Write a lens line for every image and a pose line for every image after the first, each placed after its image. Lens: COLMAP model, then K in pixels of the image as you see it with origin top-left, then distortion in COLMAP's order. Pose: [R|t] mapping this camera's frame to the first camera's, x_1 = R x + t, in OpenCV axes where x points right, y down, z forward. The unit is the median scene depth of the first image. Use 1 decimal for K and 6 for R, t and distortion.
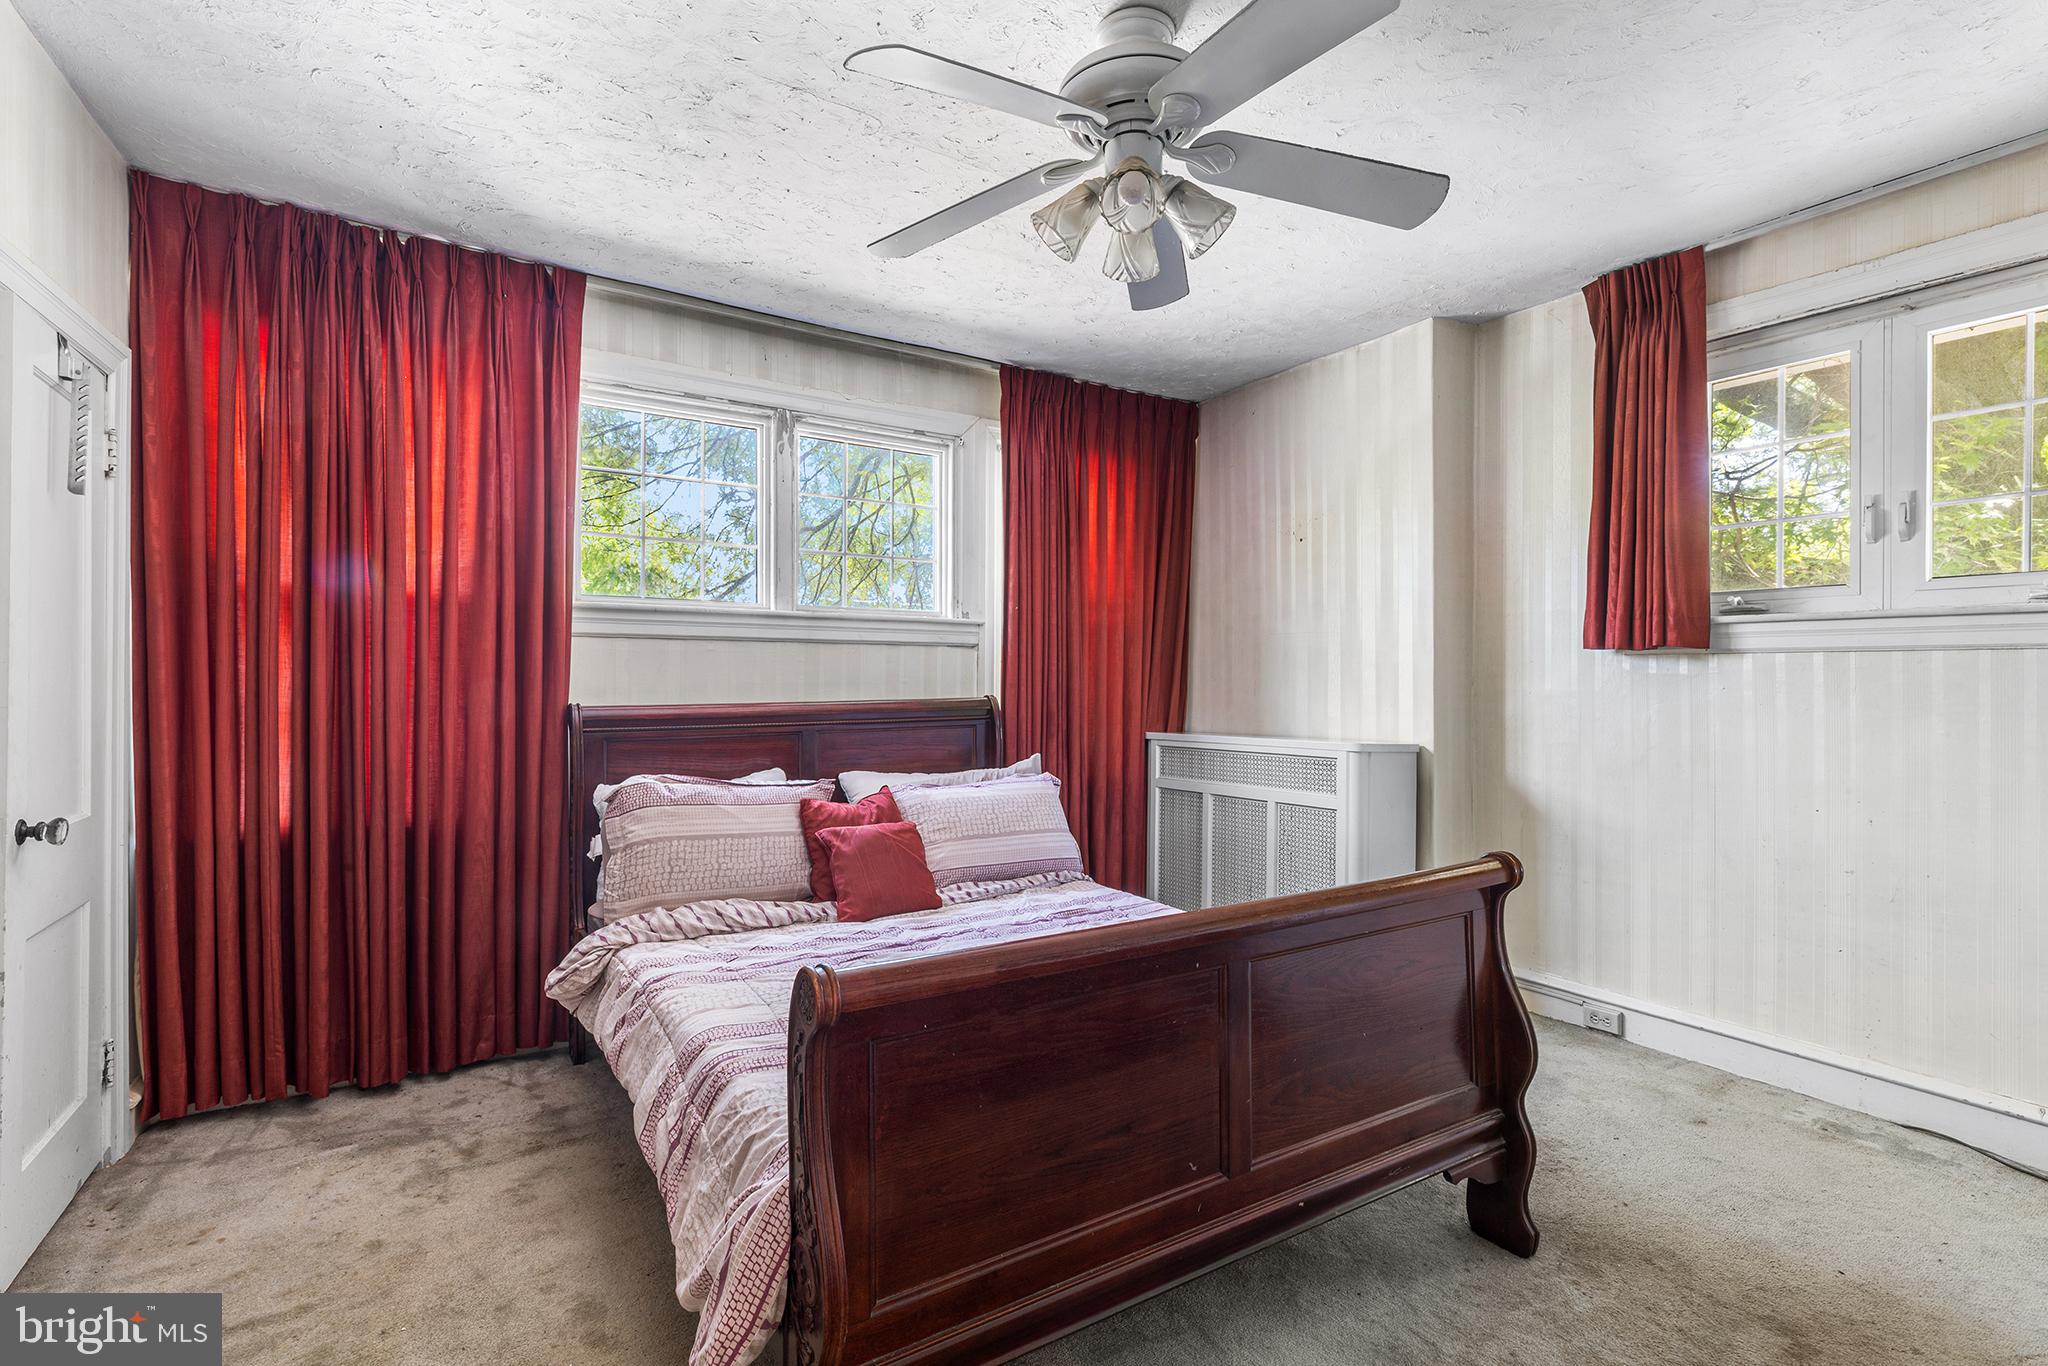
lens RADIAL K [[943.7, 0, 1017.1], [0, 943.7, 686.3], [0, 0, 1]] dist [0.003140, -0.000040]
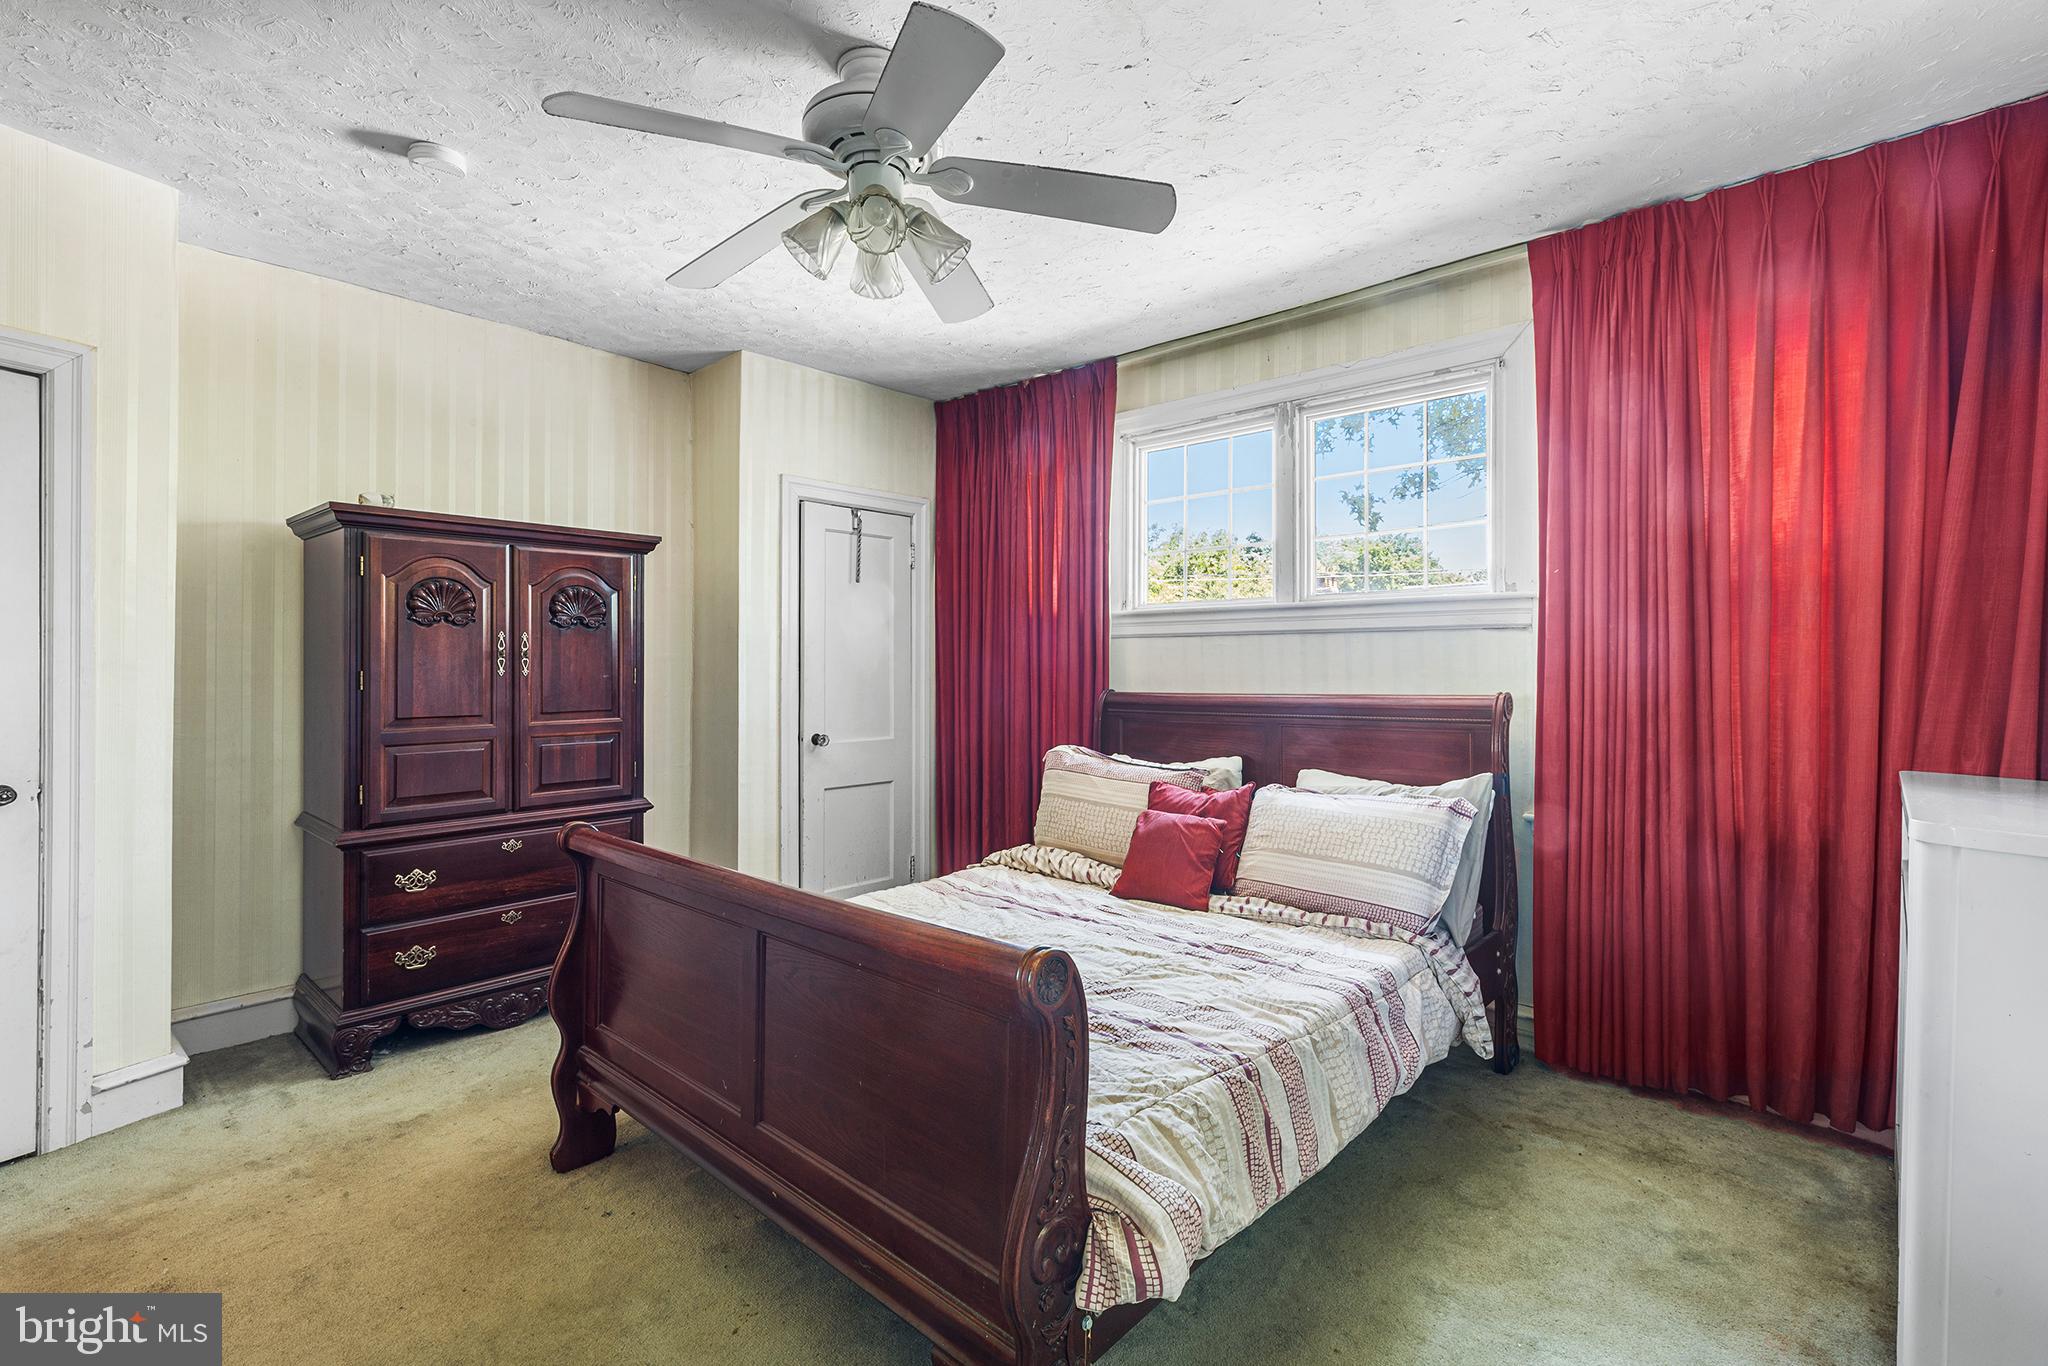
lens RADIAL K [[943.7, 0, 1031.0], [0, 943.7, 671.3], [0, 0, 1]] dist [0.003140, -0.000040]
pose [[0.261238, -0.001406, -0.965273, 0.737411], [-0.008559, 0.999956, -0.003773, -0.001788], [0.965236, 0.009247, 0.261215, 0.545847]]
